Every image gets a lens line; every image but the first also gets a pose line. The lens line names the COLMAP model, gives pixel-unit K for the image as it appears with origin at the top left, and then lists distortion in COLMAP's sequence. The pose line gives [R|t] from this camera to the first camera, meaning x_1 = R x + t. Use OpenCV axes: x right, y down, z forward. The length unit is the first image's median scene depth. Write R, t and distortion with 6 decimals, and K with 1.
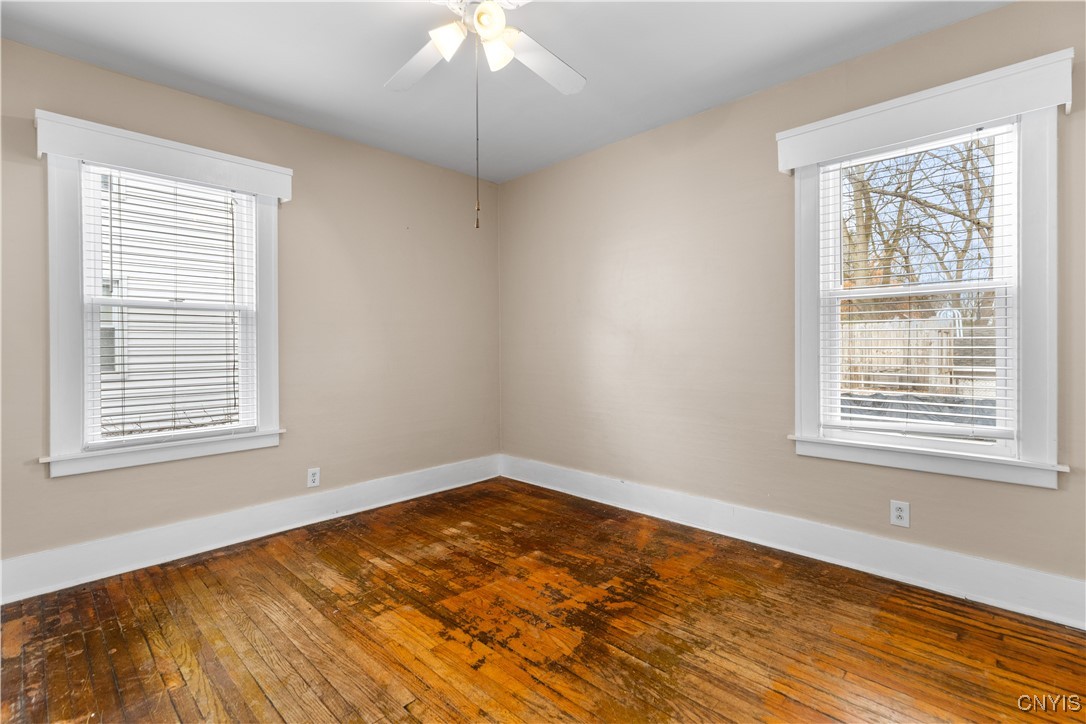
lens RADIAL K [[502.6, 0, 546.7], [0, 502.6, 352.7], [0, 0, 1]] dist [0.005138, 0.000322]
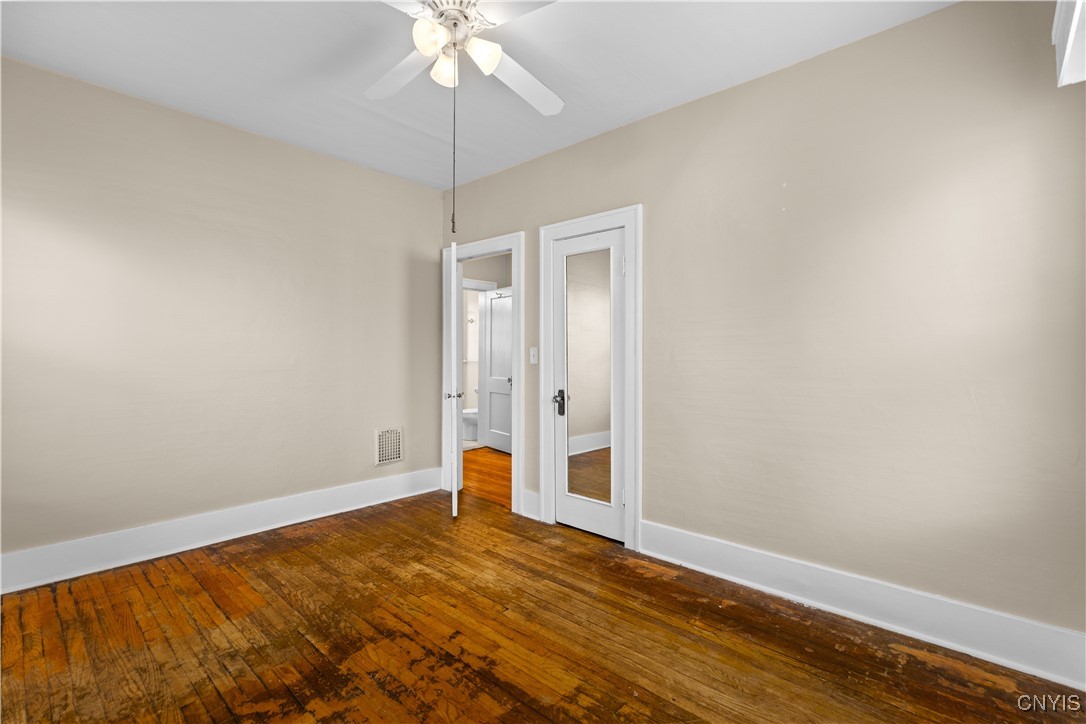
lens RADIAL K [[502.6, 0, 543.5], [0, 502.6, 356.9], [0, 0, 1]] dist [0.005138, 0.000322]
pose [[-0.999844, 0.004048, -0.017164, -0.293406], [0.003745, 0.999837, 0.017653, -0.028216], [0.017233, 0.017586, -0.999697, 1.963116]]
